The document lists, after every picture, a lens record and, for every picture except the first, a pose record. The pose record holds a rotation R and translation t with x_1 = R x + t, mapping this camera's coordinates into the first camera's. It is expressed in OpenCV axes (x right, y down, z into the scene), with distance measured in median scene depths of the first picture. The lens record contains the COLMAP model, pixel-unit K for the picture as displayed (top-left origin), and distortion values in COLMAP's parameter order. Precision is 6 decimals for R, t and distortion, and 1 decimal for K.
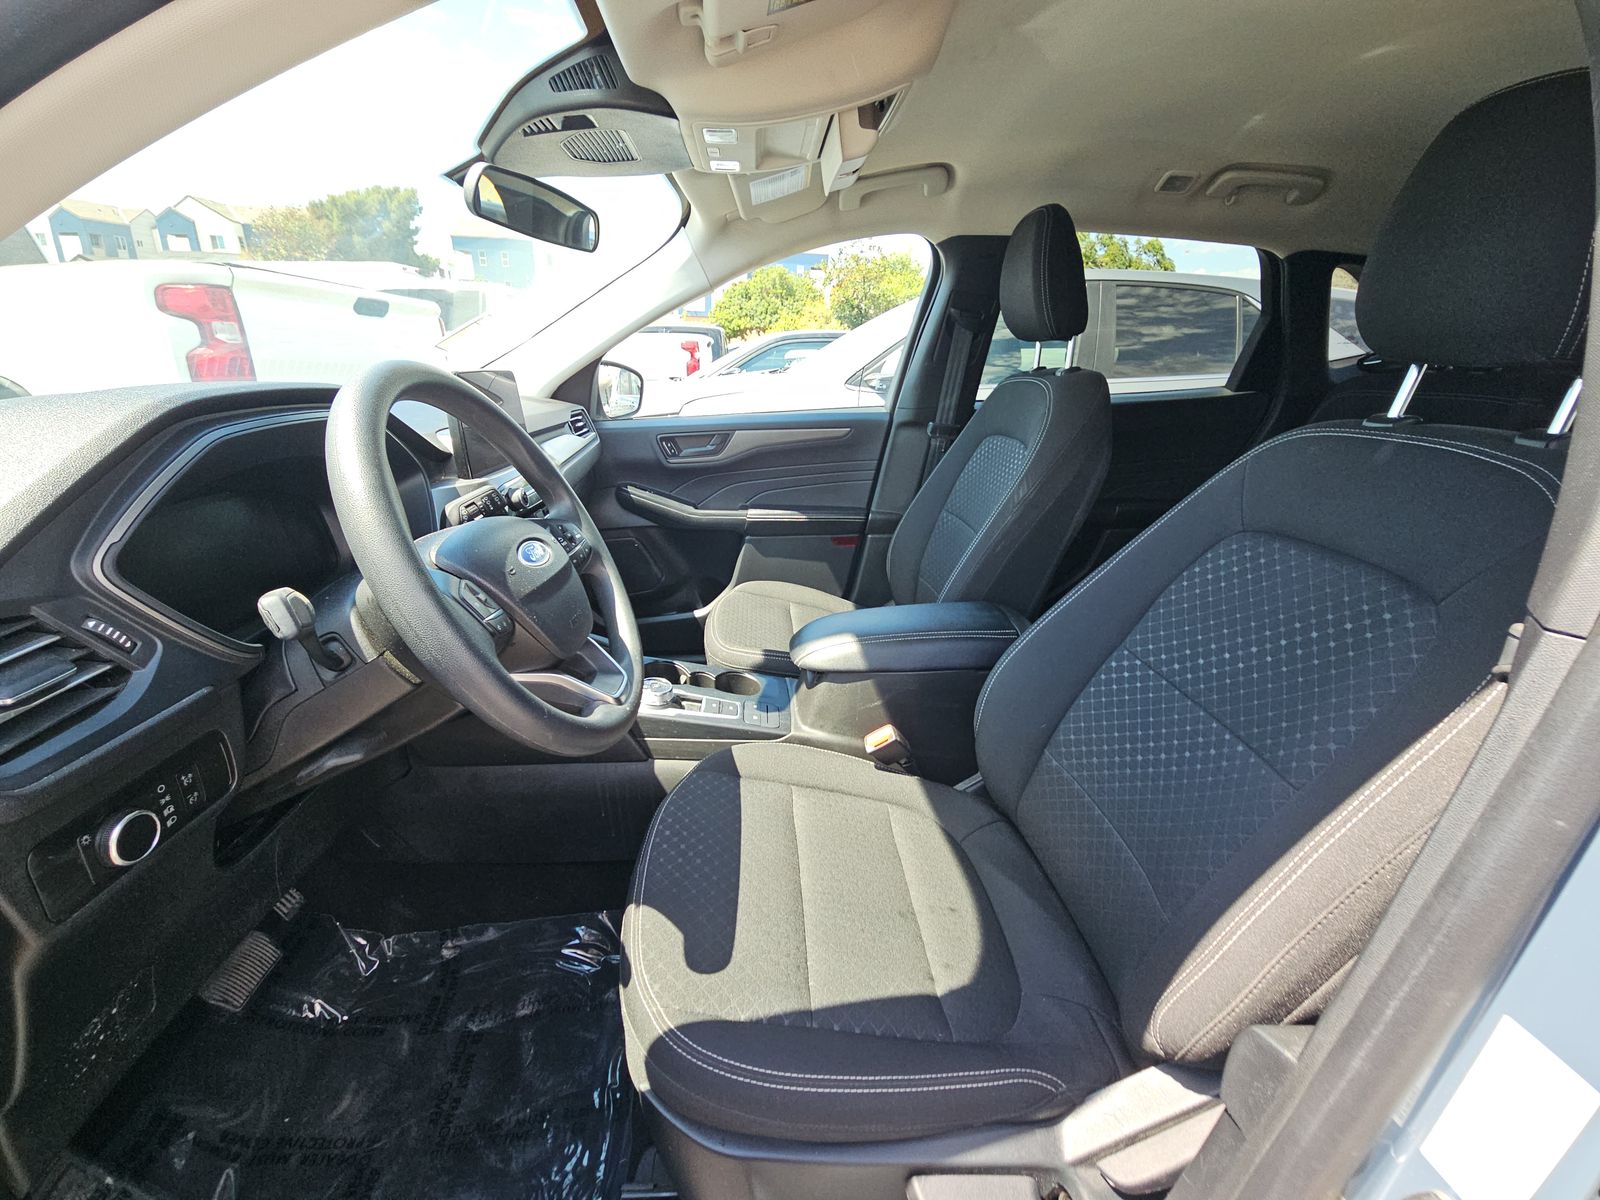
lens RADIAL K [[652.1, 0, 800.0], [0, 652.1, 600.0], [0, 0, 1]] dist [0.002470, -0.000038]
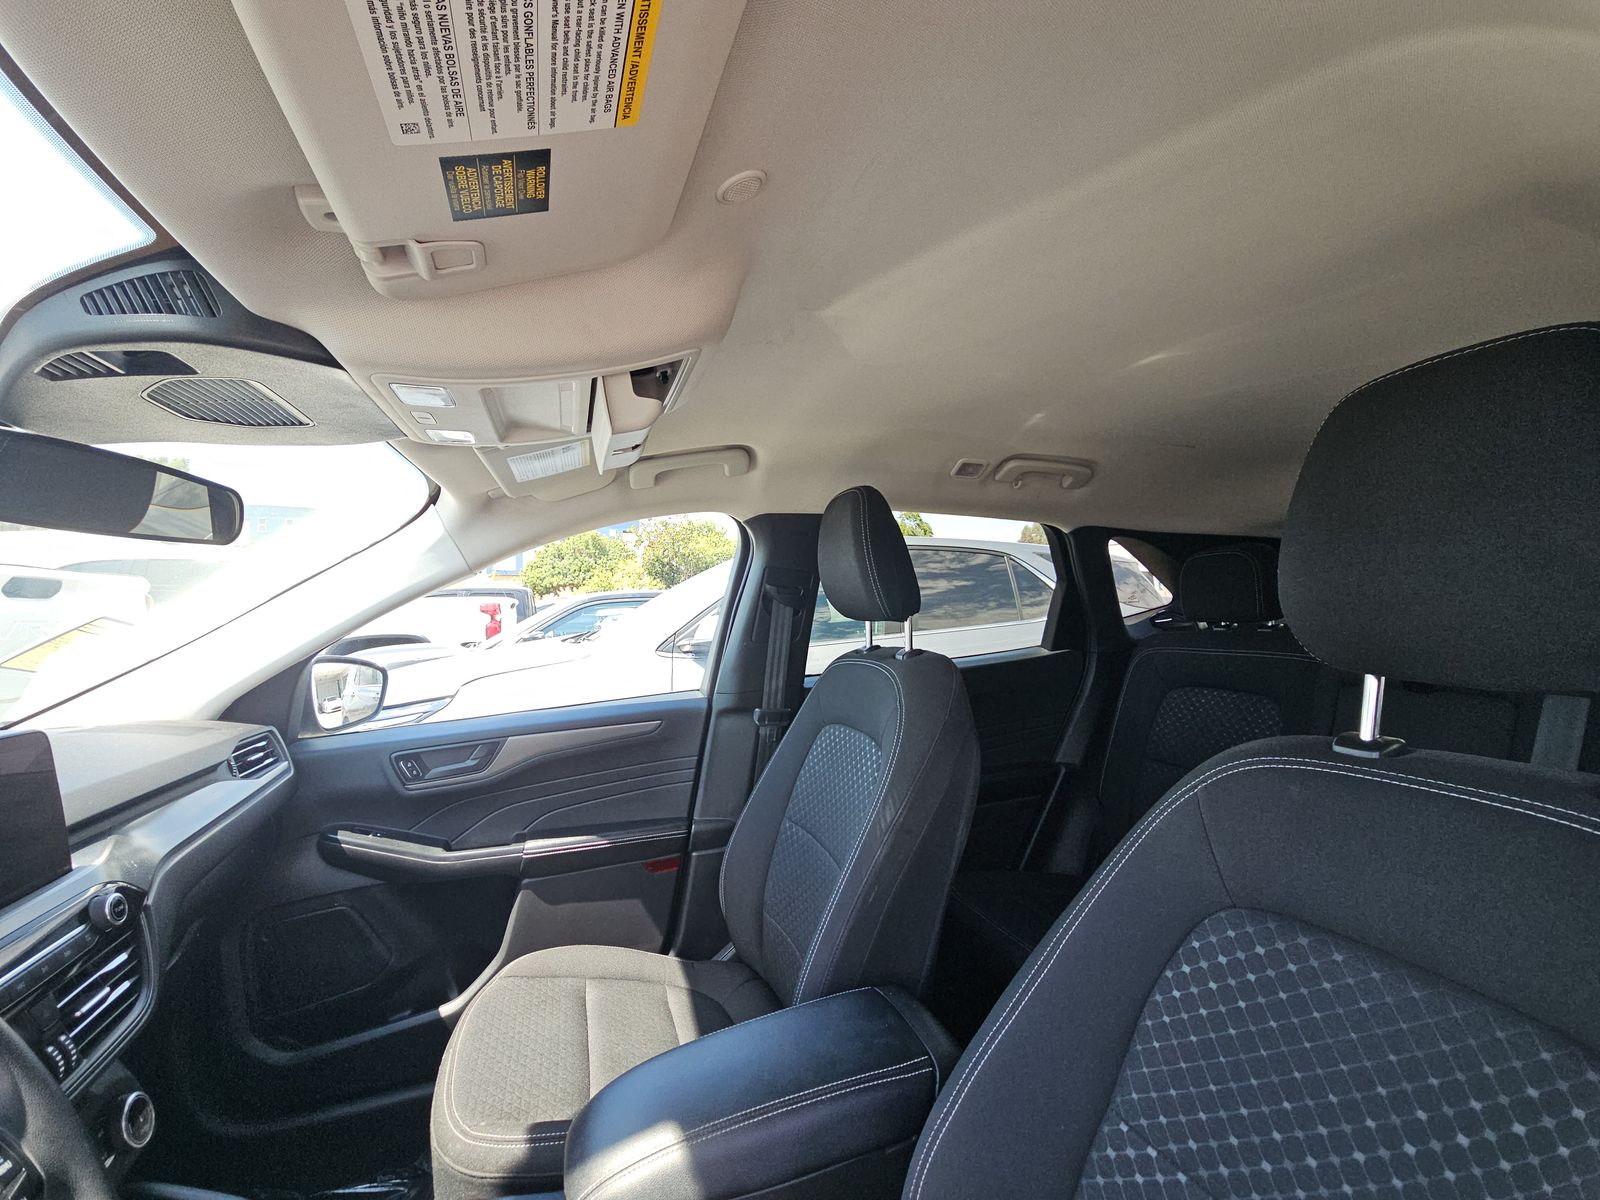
lens RADIAL K [[650.0, 0, 800.0], [0, 650.0, 600.0], [0, 0, 1]] dist [-0.000898, -0.000310]
pose [[0.961476, -0.036119, 0.272506, 0.031663], [0.130689, 0.932191, -0.337550, -0.117998], [-0.241836, 0.360160, 0.900999, 0.188811]]
